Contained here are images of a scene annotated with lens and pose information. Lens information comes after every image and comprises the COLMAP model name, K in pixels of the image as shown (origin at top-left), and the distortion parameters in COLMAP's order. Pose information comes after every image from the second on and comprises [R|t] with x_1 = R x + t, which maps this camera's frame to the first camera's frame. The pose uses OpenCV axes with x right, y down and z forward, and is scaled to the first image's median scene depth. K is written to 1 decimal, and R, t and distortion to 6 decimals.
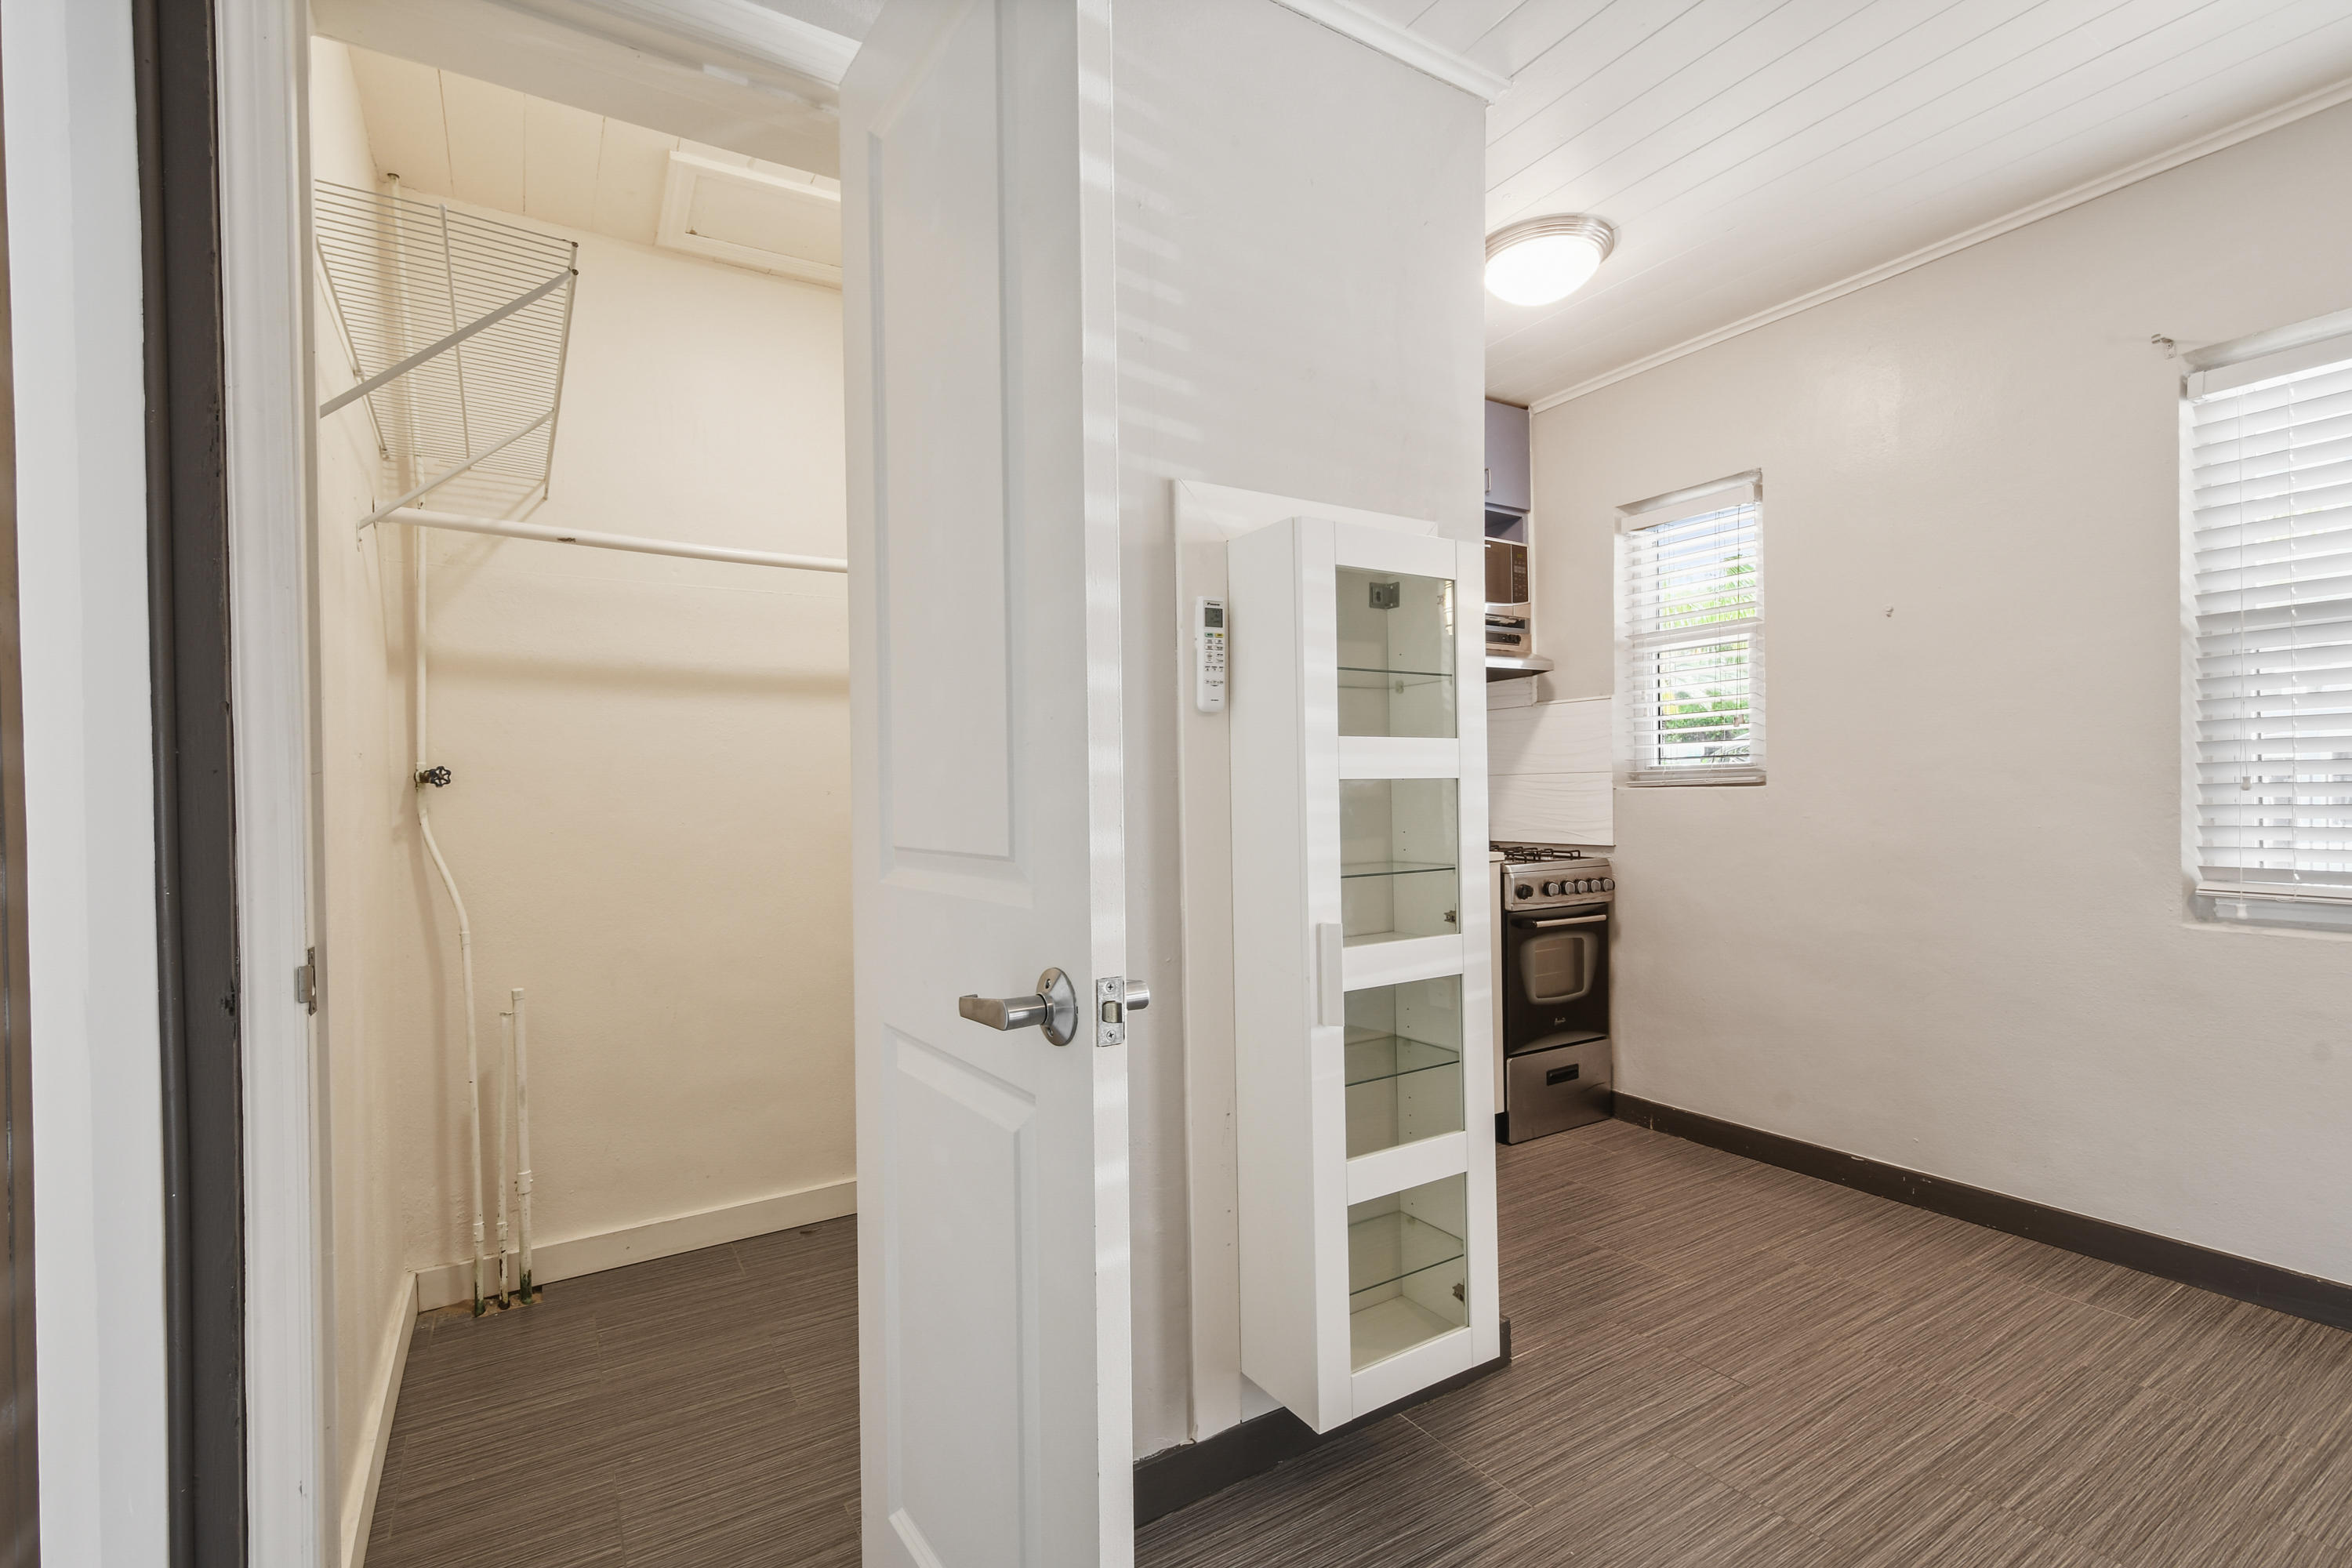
lens RADIAL K [[1037.8, 0, 1171.0], [0, 1037.8, 791.4], [0, 0, 1]] dist [0.013495, 0.000290]
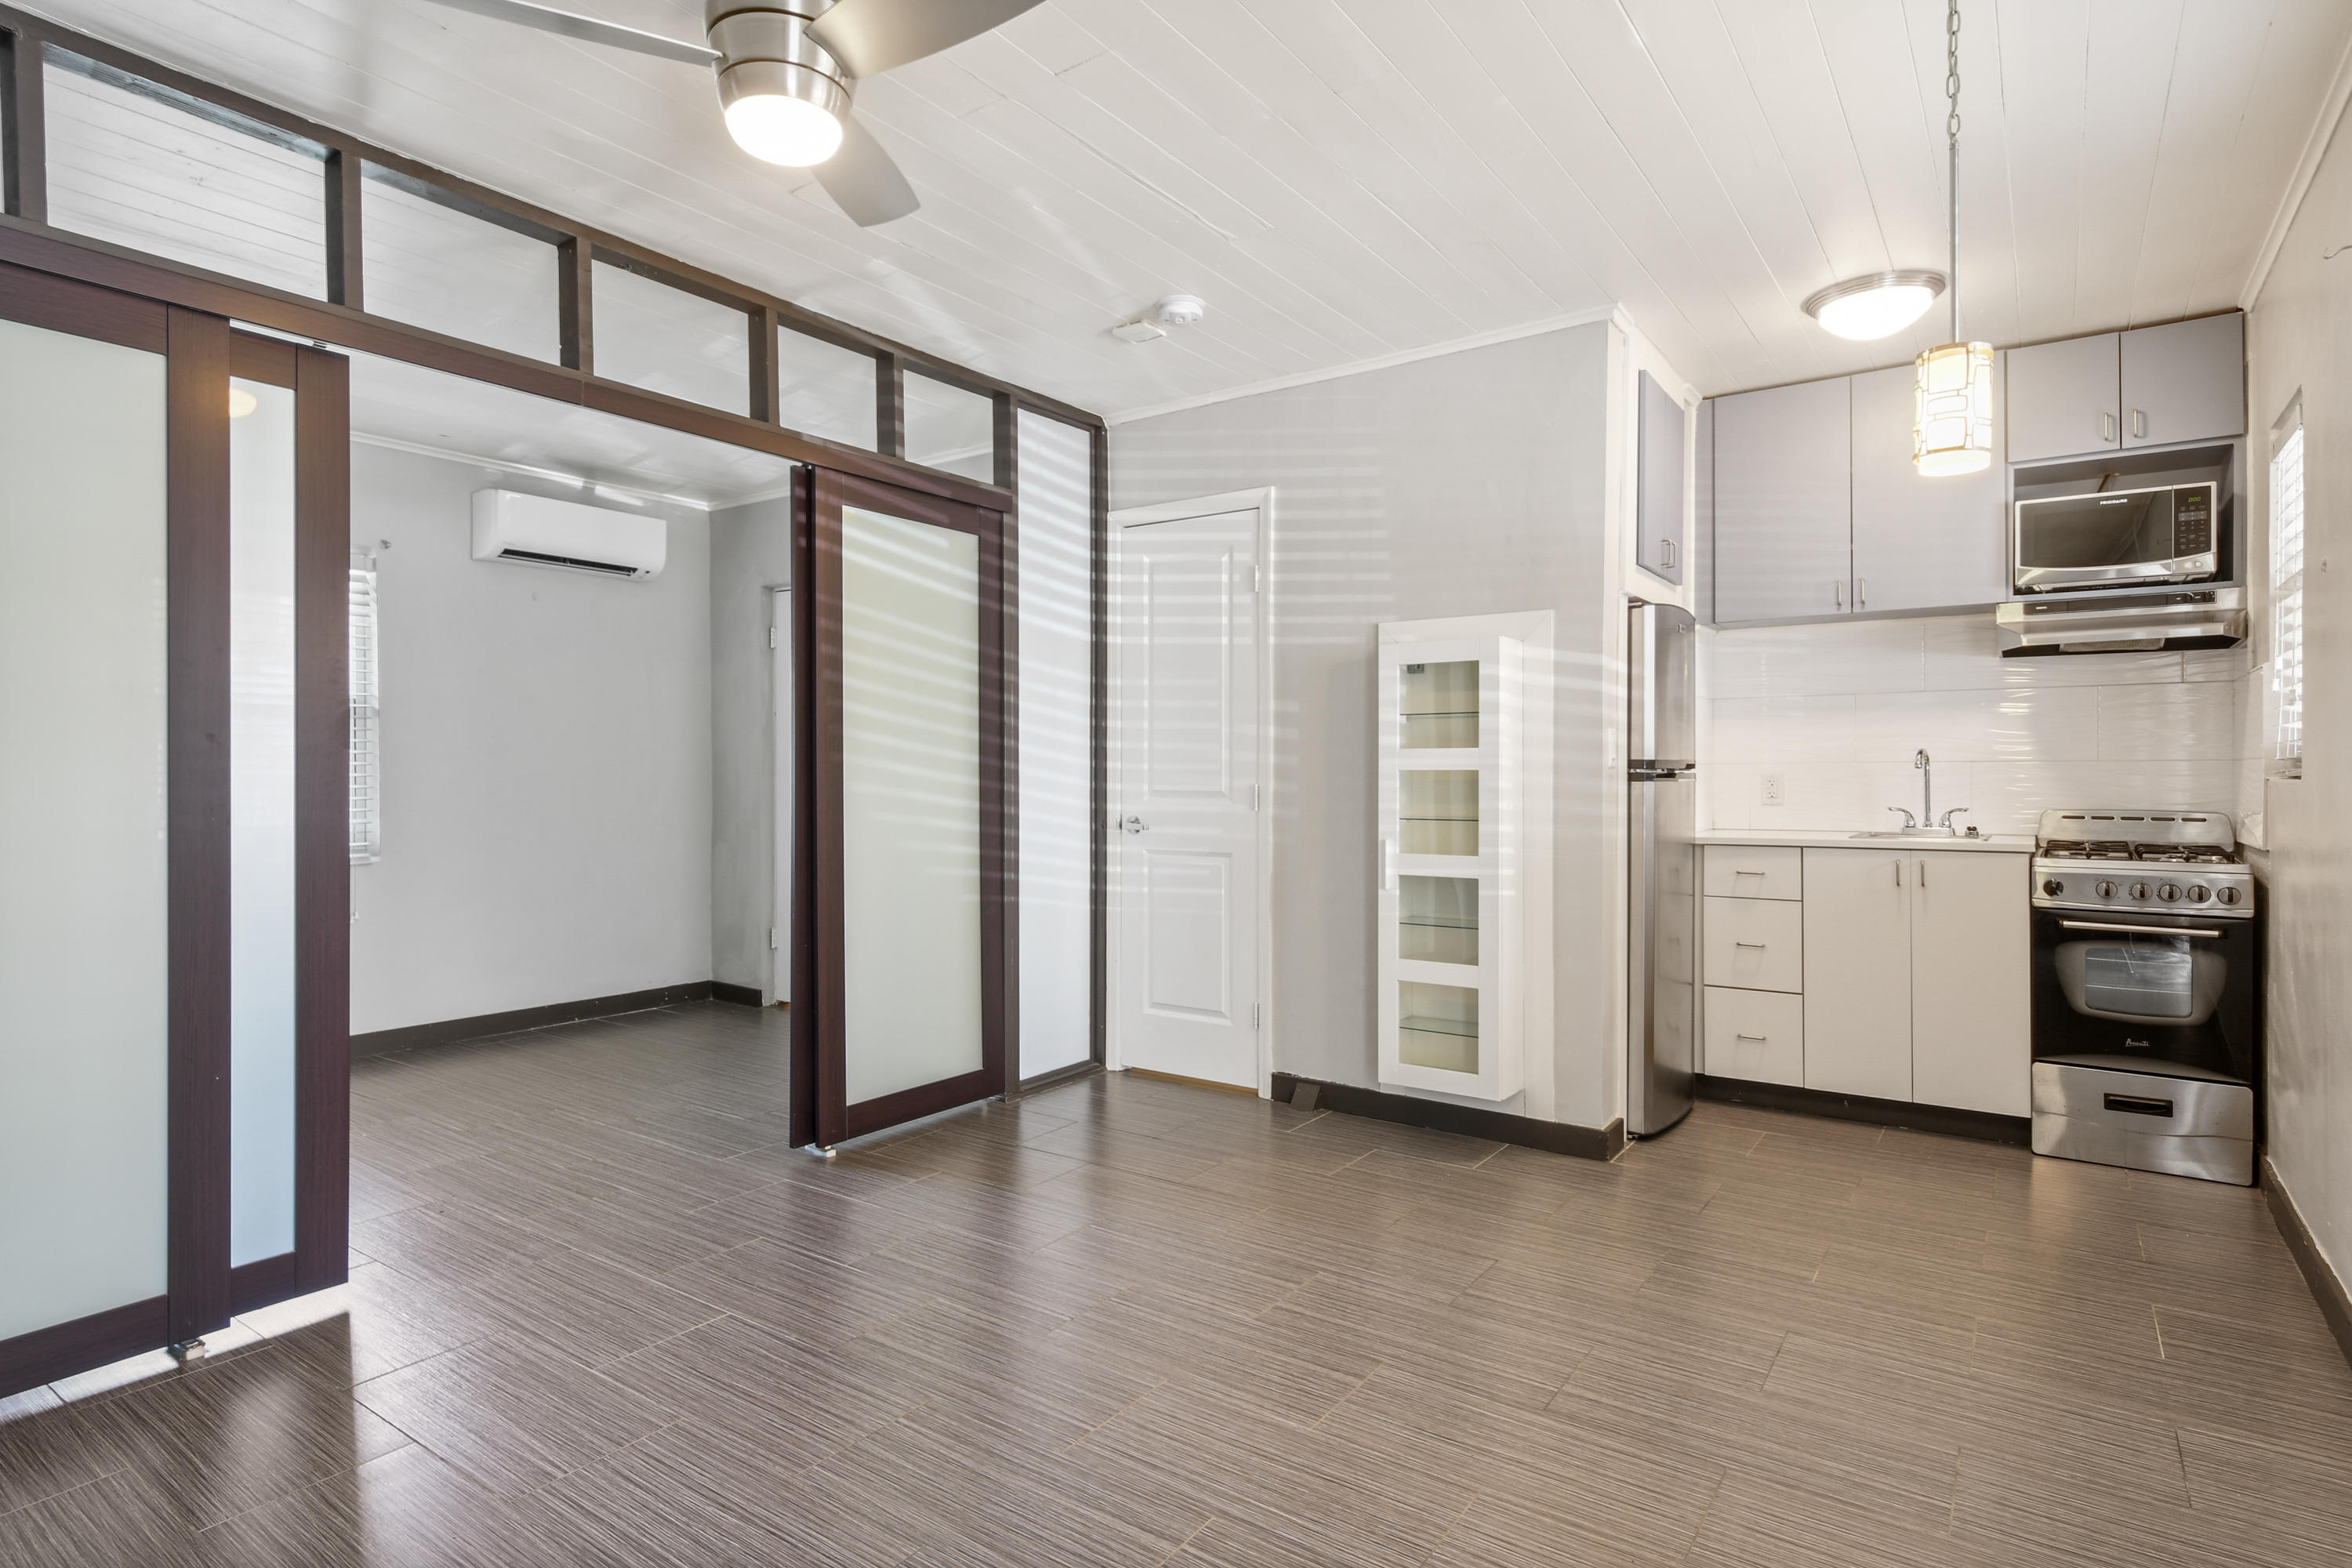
lens RADIAL K [[1231.8, 0, 1168.1], [0, 1231.8, 777.5], [0, 0, 1]] dist [0.003763, 0.000566]
pose [[0.377162, 0.019340, -0.925945, 1.489387], [-0.005400, 0.999811, 0.018683, -0.027169], [0.926131, -0.002047, 0.377195, -0.216654]]
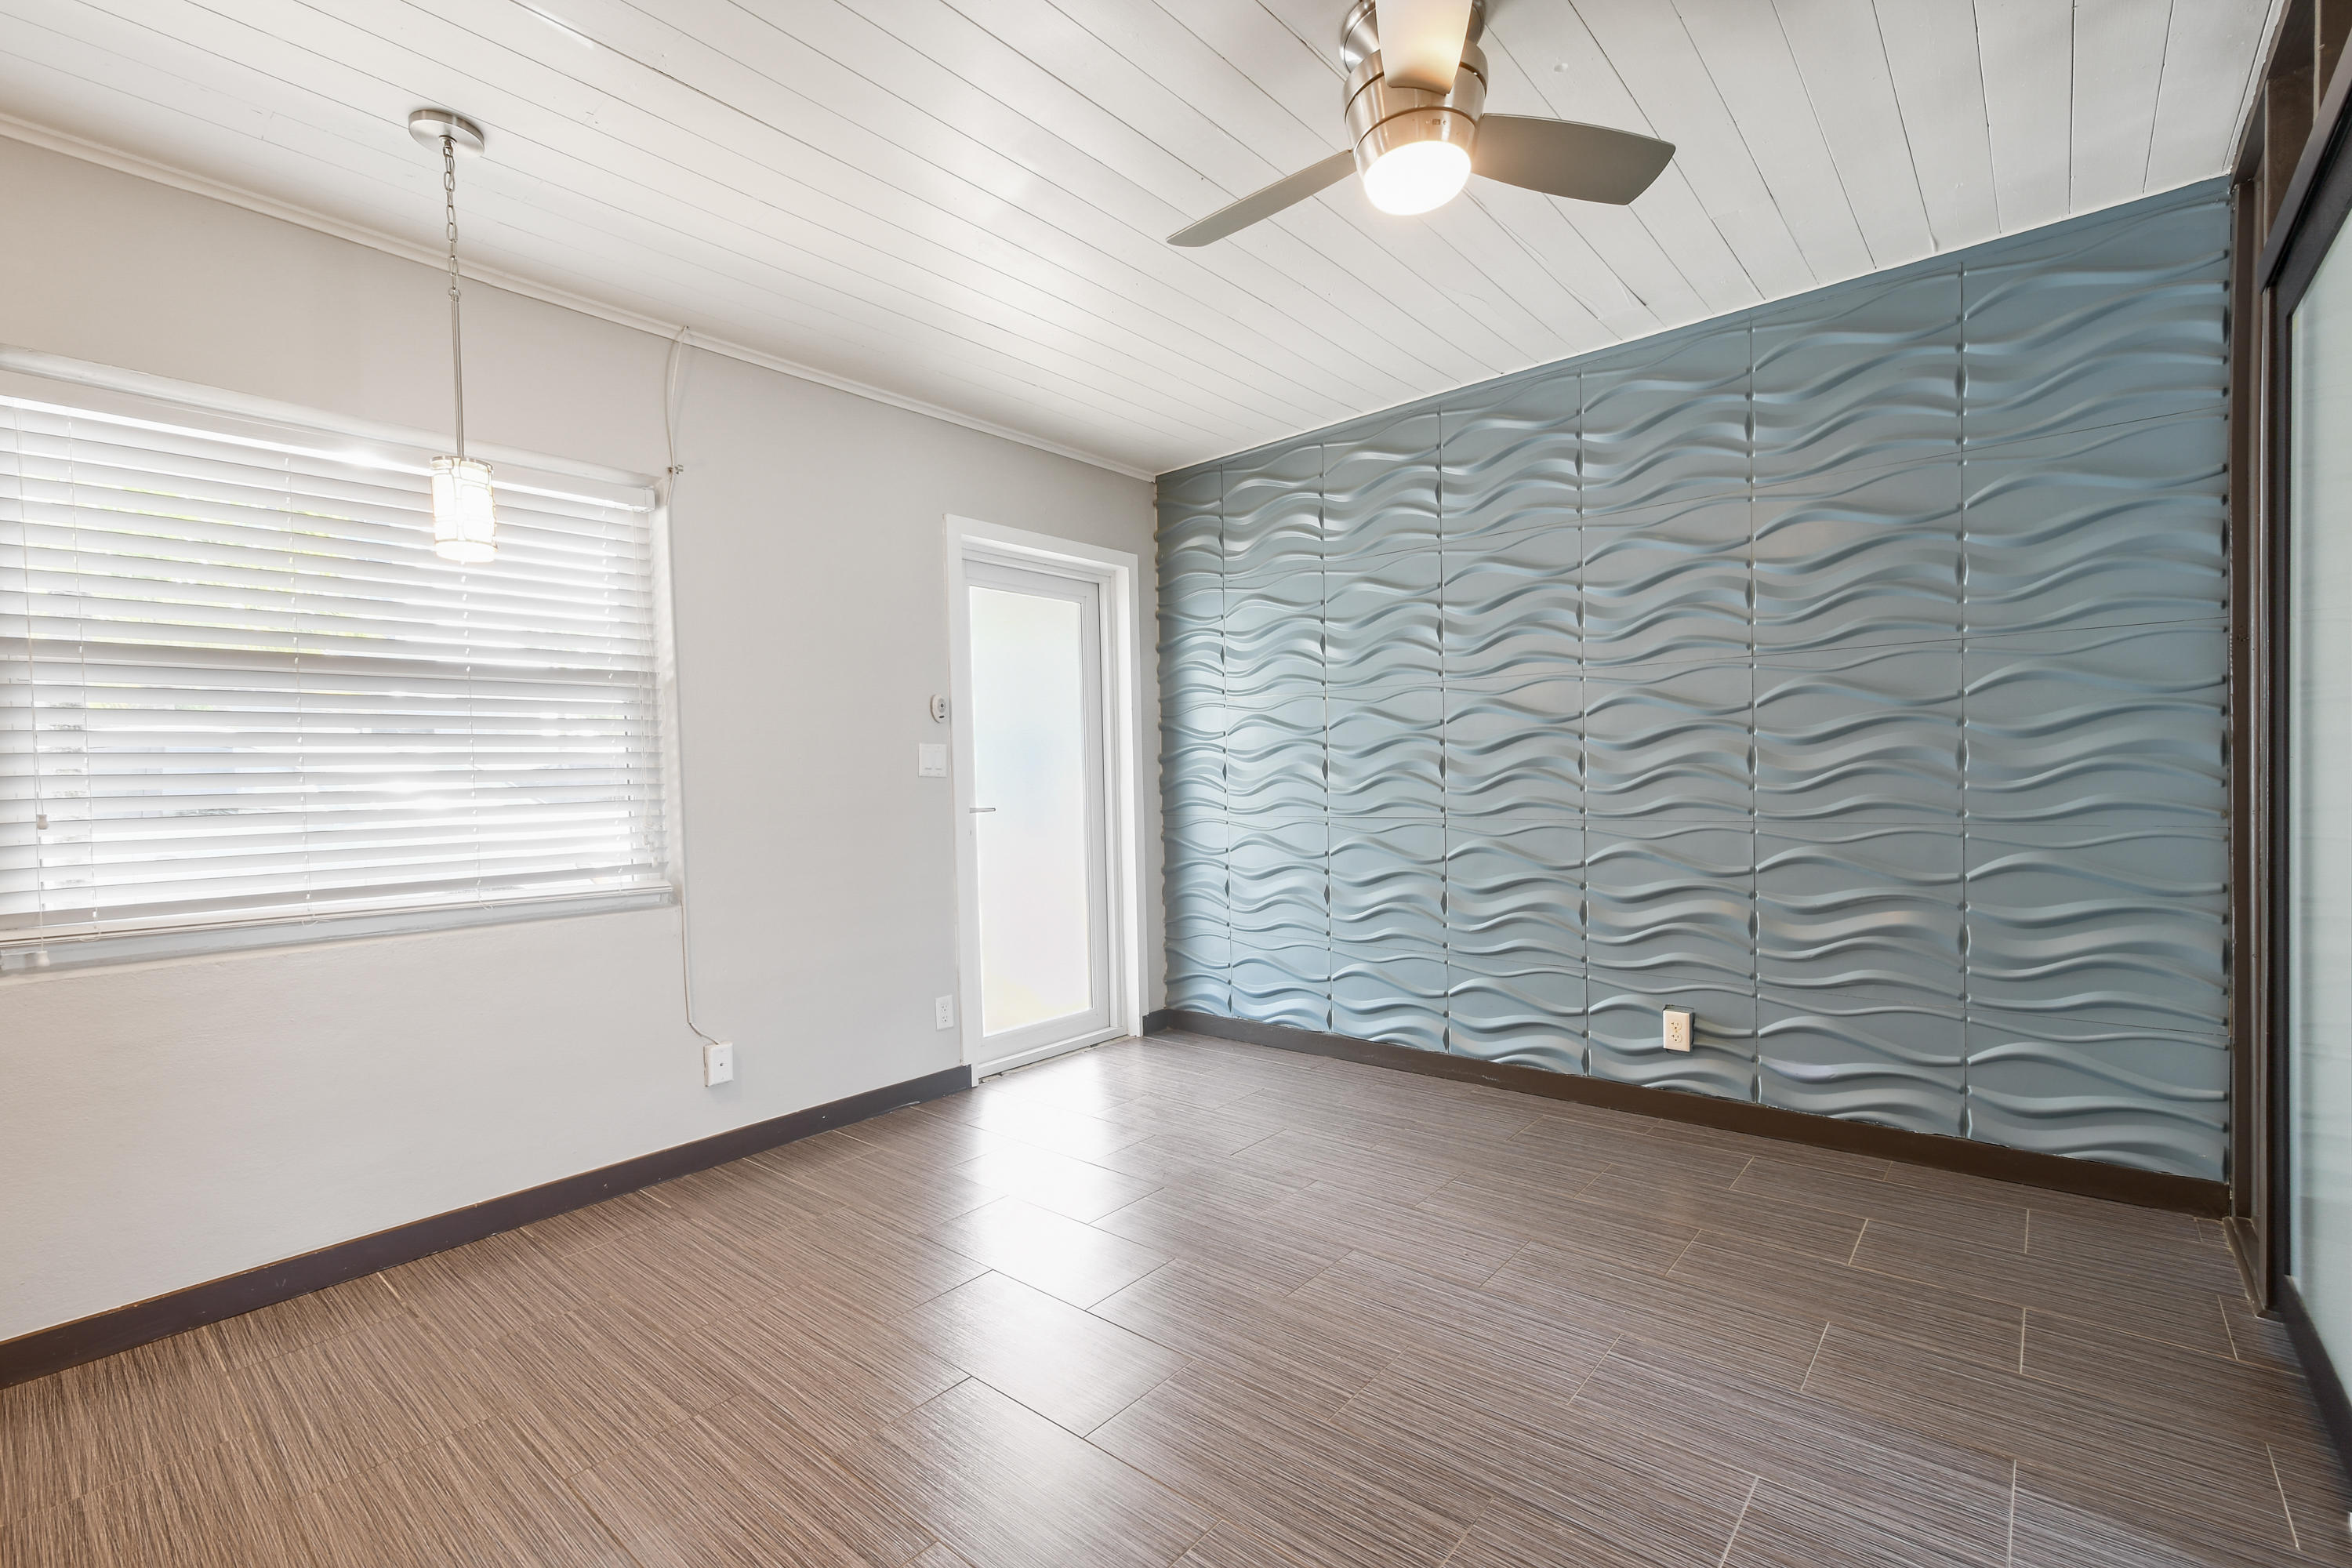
lens RADIAL K [[1018.3, 0, 1176.9], [0, 1018.3, 803.7], [0, 0, 1]] dist [0.001672, 0.000147]
pose [[-0.296759, 0.006392, 0.954931, -0.148667], [0.035598, 0.999357, 0.004373, 0.007996], [-0.954289, 0.035292, -0.296796, 0.293968]]
